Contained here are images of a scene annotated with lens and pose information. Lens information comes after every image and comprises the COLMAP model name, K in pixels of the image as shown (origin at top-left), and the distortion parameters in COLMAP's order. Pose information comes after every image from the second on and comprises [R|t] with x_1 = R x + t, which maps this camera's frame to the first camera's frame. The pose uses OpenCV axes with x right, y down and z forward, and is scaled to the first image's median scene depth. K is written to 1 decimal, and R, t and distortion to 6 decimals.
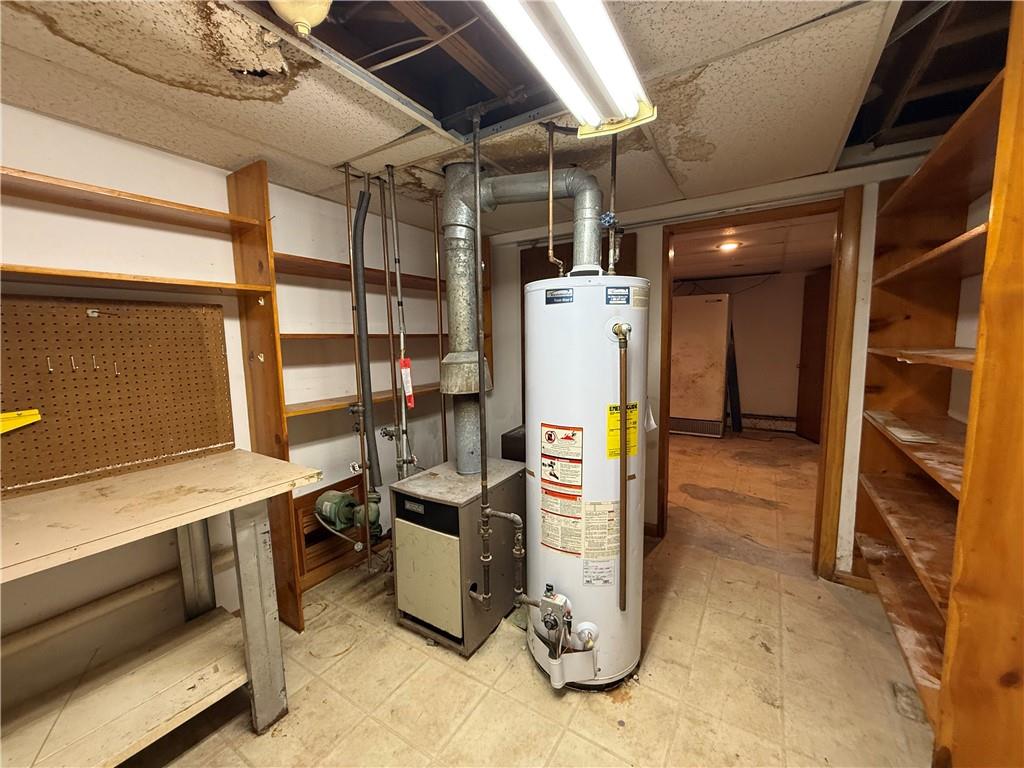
lens RADIAL K [[408.2, 0, 511.7], [0, 408.2, 385.8], [0, 0, 1]] dist [-0.000215, 0.000072]
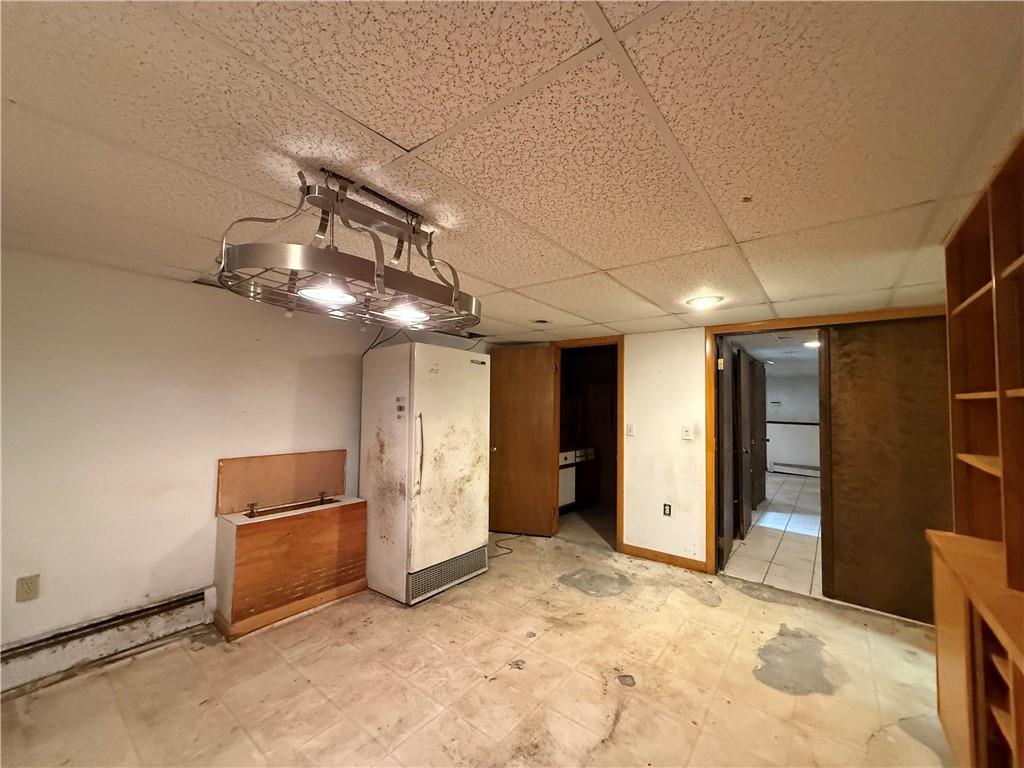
lens RADIAL K [[408.2, 0, 509.5], [0, 408.2, 384.1], [0, 0, 1]] dist [-0.000215, 0.000072]
pose [[0.104925, 0.071052, 0.991939, -0.187820], [0.092206, 0.992453, -0.080842, -0.138589], [-0.990196, 0.099945, 0.097582, 1.077392]]
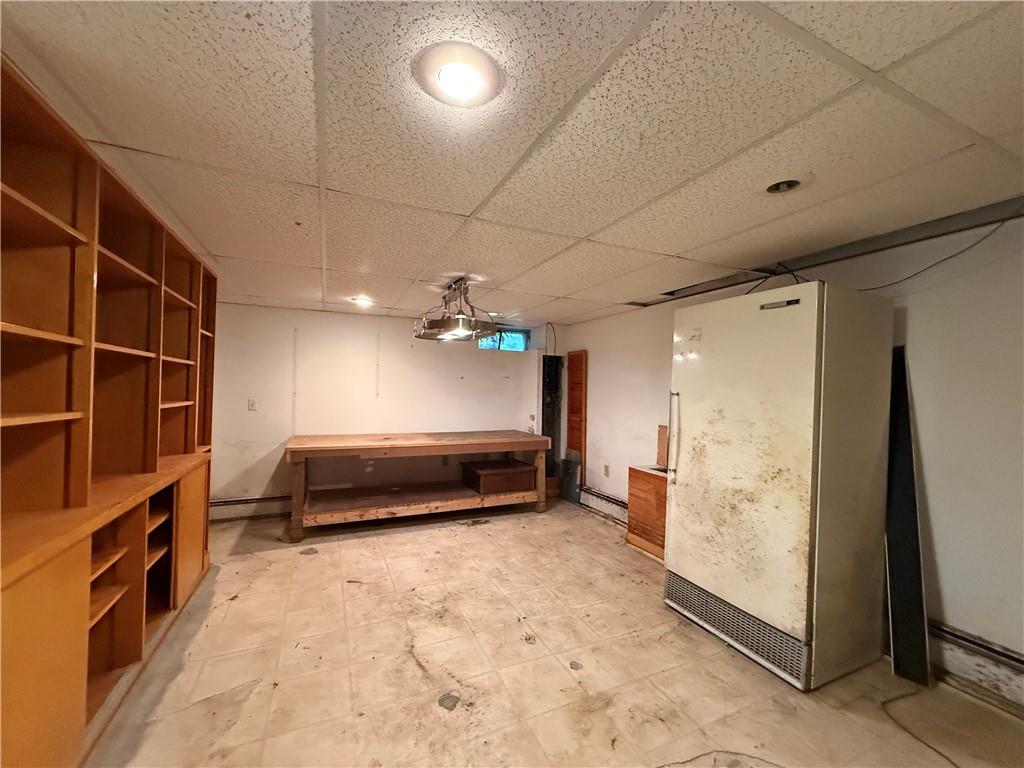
lens RADIAL K [[408.2, 0, 509.8], [0, 408.2, 384.6], [0, 0, 1]] dist [-0.000215, 0.000072]
pose [[0.834824, 0.029823, -0.549709, 0.601896], [-0.095297, 0.991286, -0.090944, -0.091714], [0.542207, 0.128308, 0.830391, 0.677373]]
